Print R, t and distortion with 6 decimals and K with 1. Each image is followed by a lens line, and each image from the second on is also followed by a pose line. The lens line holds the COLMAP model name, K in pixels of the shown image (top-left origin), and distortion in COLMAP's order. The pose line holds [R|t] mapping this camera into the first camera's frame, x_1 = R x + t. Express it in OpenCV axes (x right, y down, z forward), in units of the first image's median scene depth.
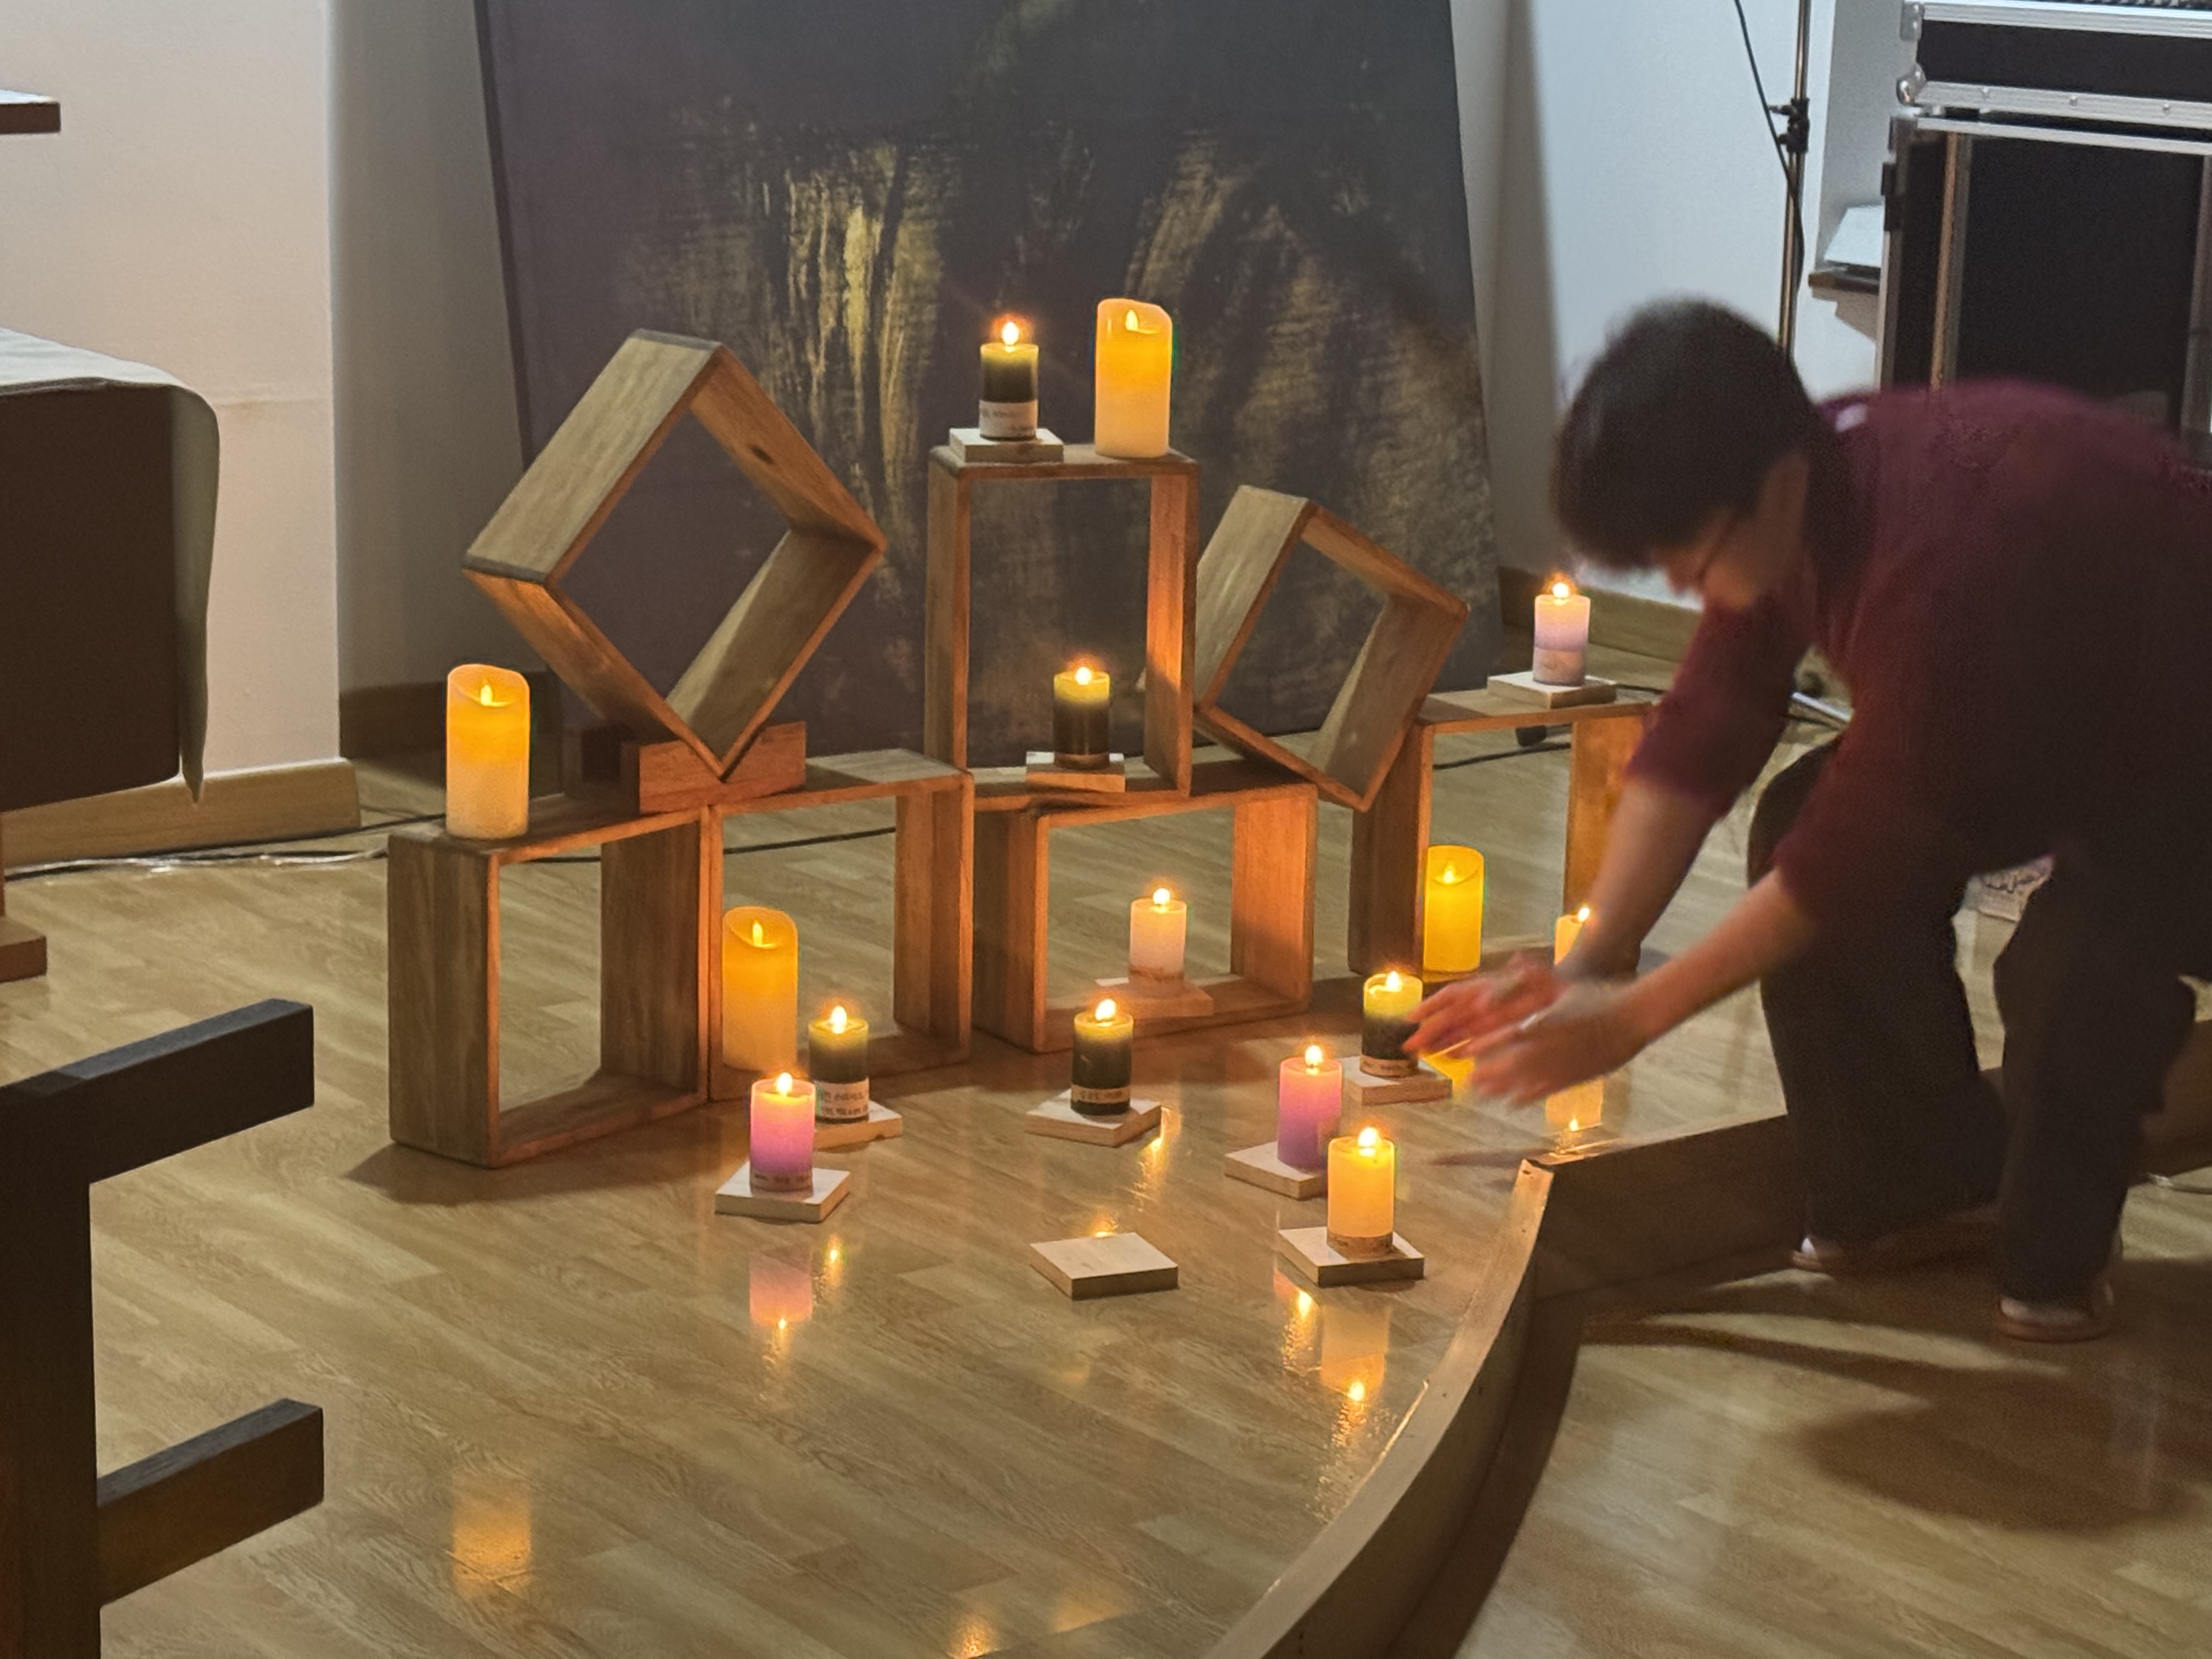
lens RADIAL K [[4597.2, 0, 1154.6], [0, 4597.2, 835.8], [0, 0, 1]] dist [0.096465, 0.000000]
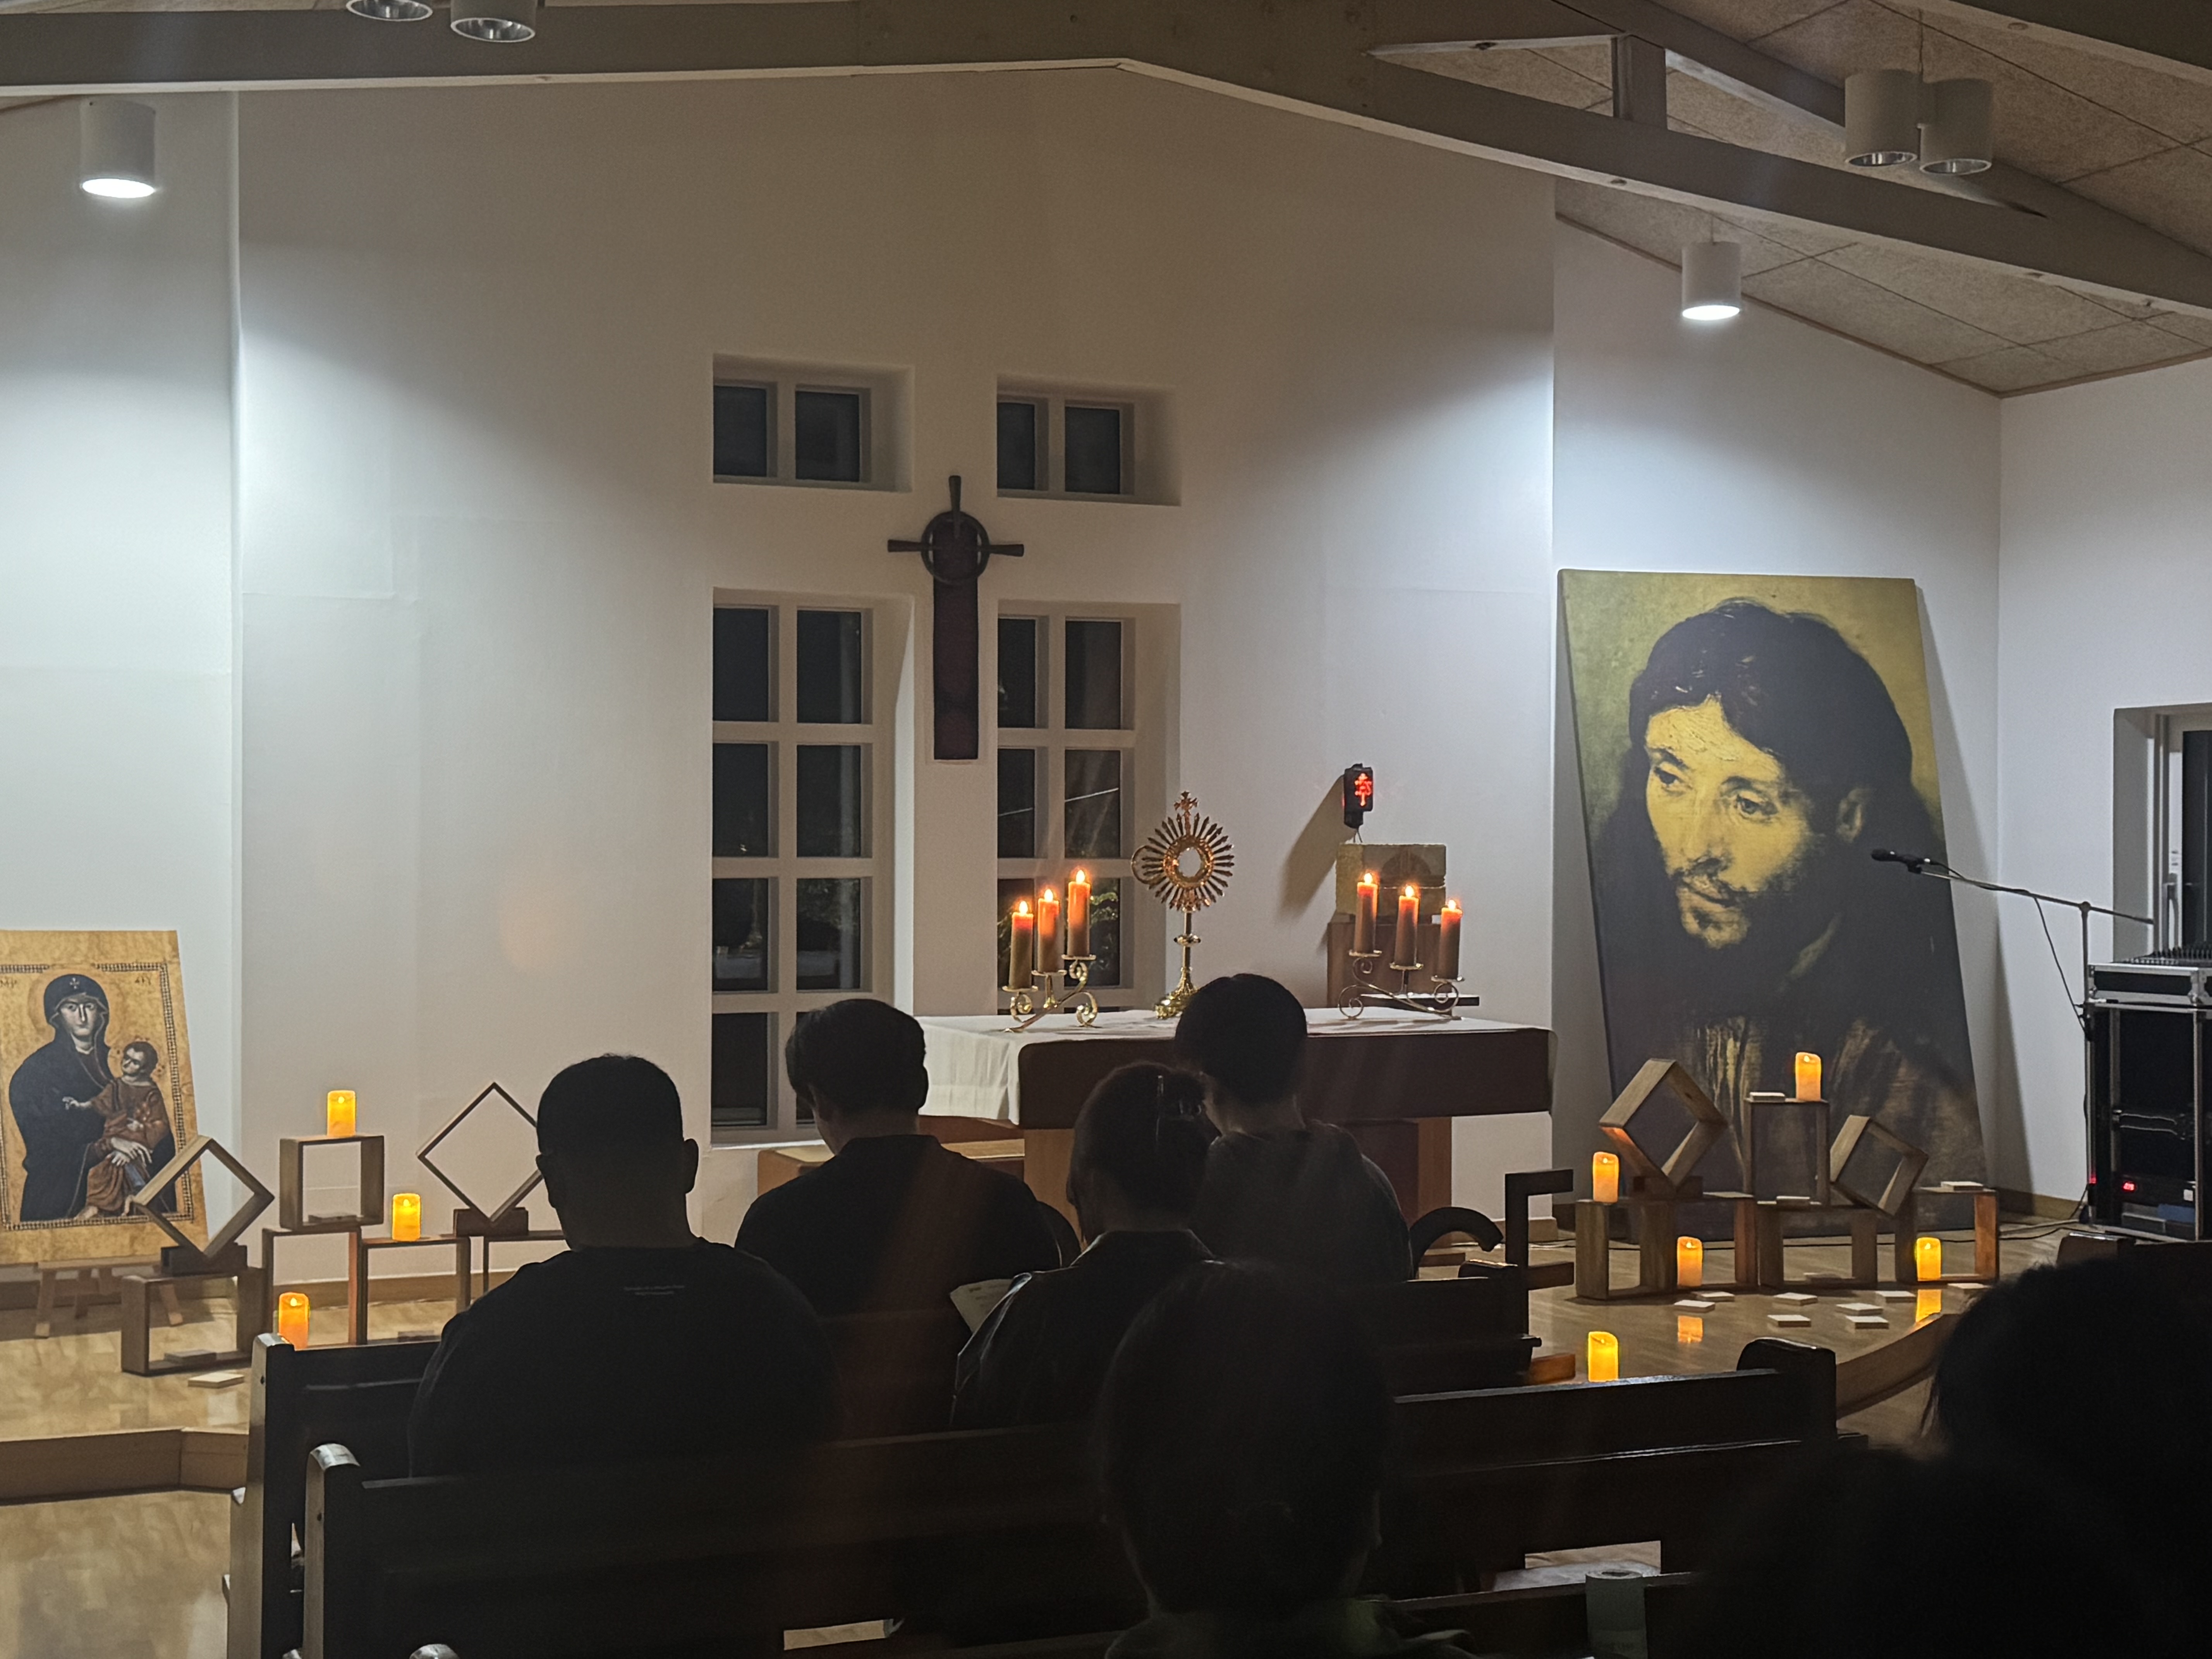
lens RADIAL K [[3029.9, 0, 1038.8], [0, 3029.9, 839.6], [0, 0, 1]] dist [0.156743, 0.000000]
pose [[0.950156, -0.025243, -0.310752, 0.144286], [-0.048104, 0.972913, -0.226113, 0.234229], [0.308042, 0.229791, 0.923204, -1.115141]]
